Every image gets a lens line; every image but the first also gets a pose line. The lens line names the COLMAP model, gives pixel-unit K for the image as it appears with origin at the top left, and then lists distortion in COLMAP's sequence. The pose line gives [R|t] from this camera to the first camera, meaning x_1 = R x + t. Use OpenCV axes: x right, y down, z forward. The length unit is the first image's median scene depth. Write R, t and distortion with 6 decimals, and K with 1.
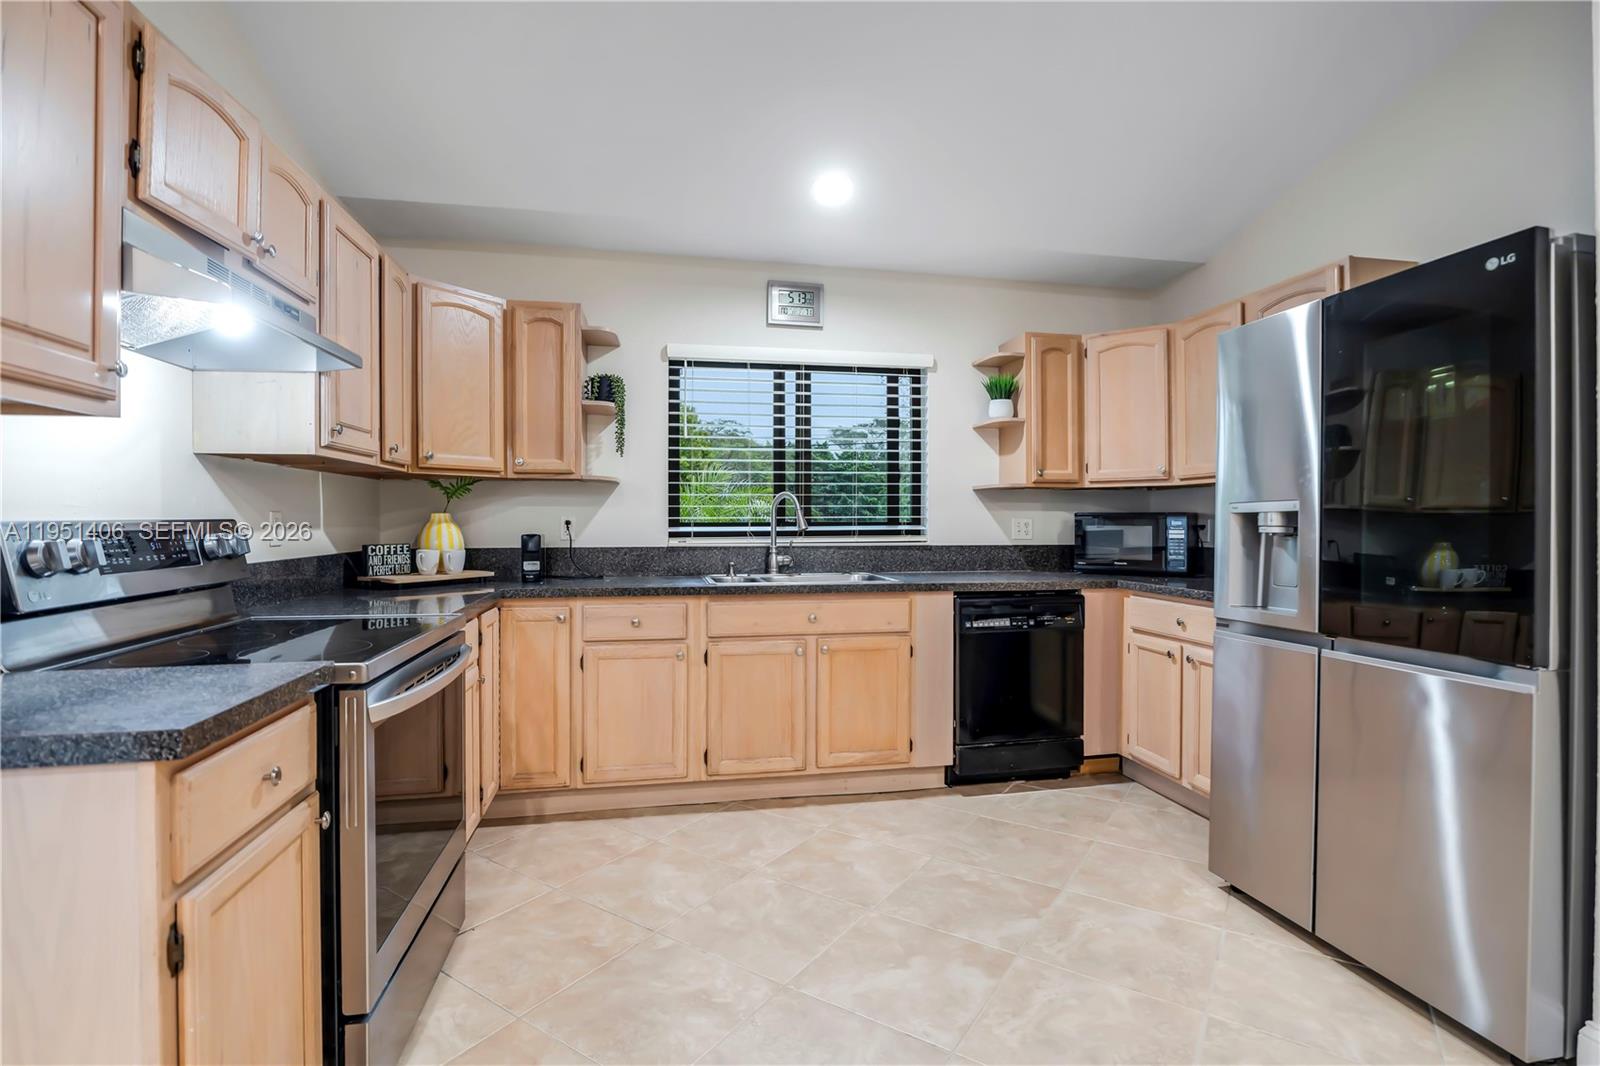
lens RADIAL K [[744.5, 0, 807.0], [0, 744.5, 528.3], [0, 0, 1]] dist [-0.022944, 0.007083]
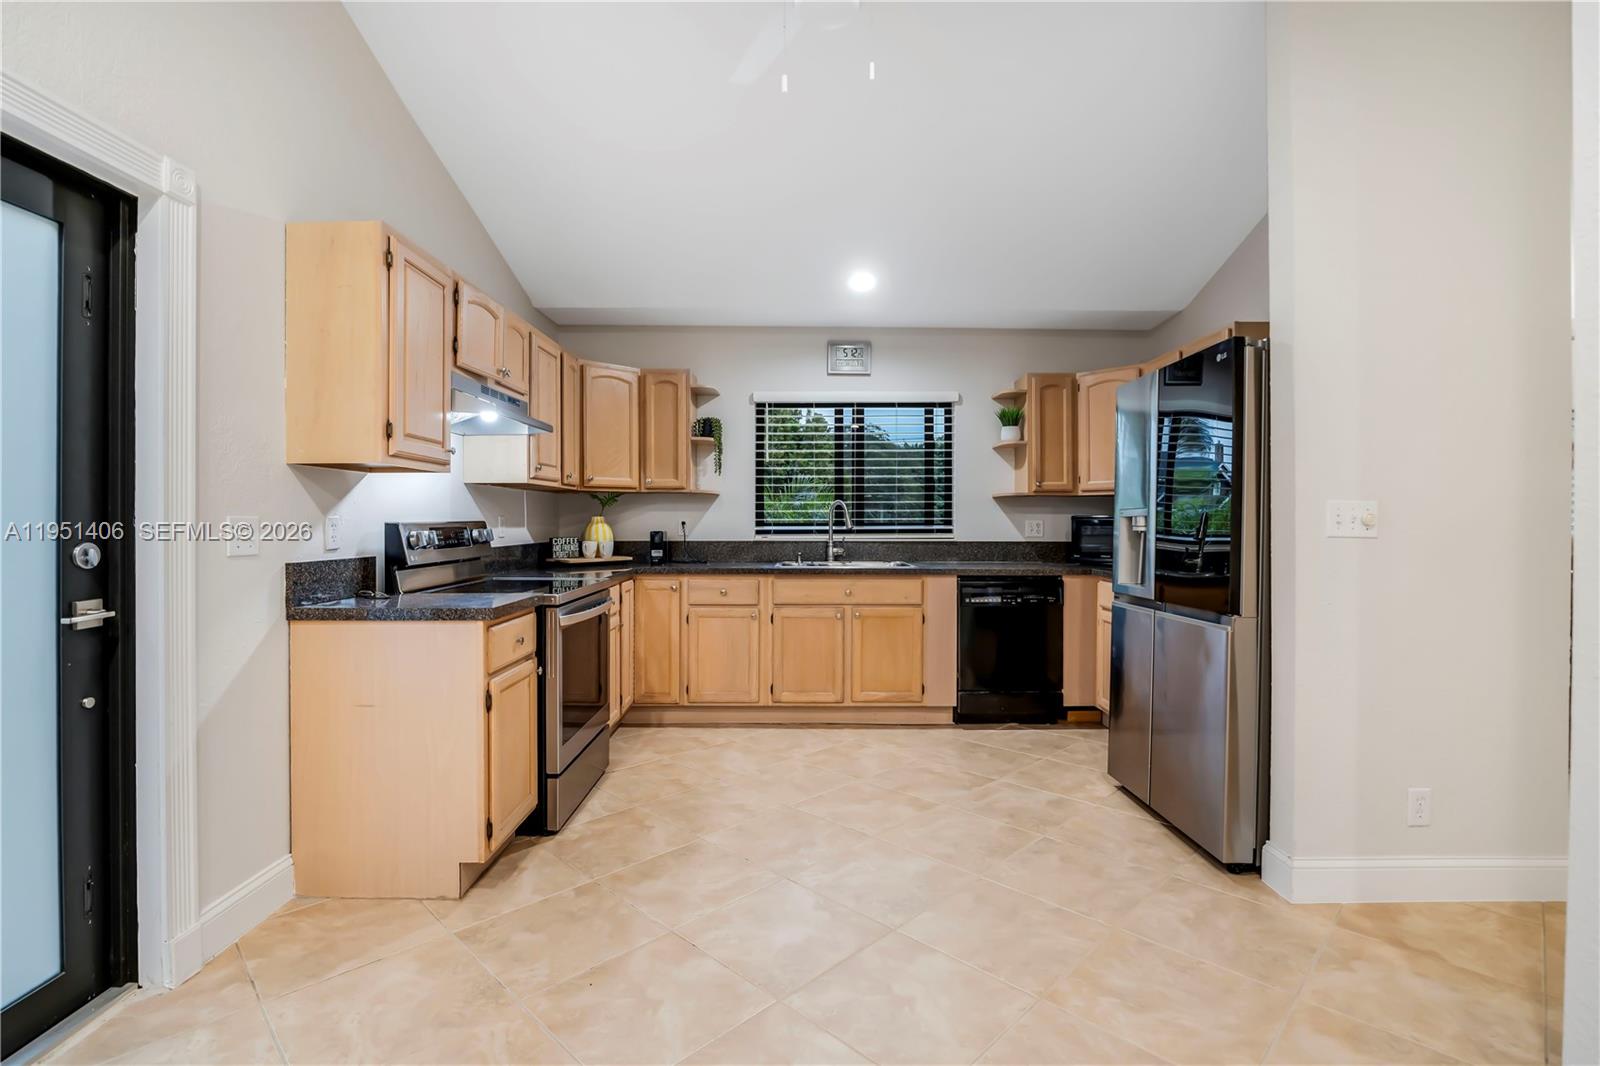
lens RADIAL K [[744.5, 0, 807.0], [0, 744.5, 528.3], [0, 0, 1]] dist [-0.022944, 0.007083]
pose [[0.981494, 0.002243, -0.191478, 0.194107], [-0.002318, 0.999997, -0.000169, 0.001930], [0.191478, 0.000609, 0.981497, -0.366415]]
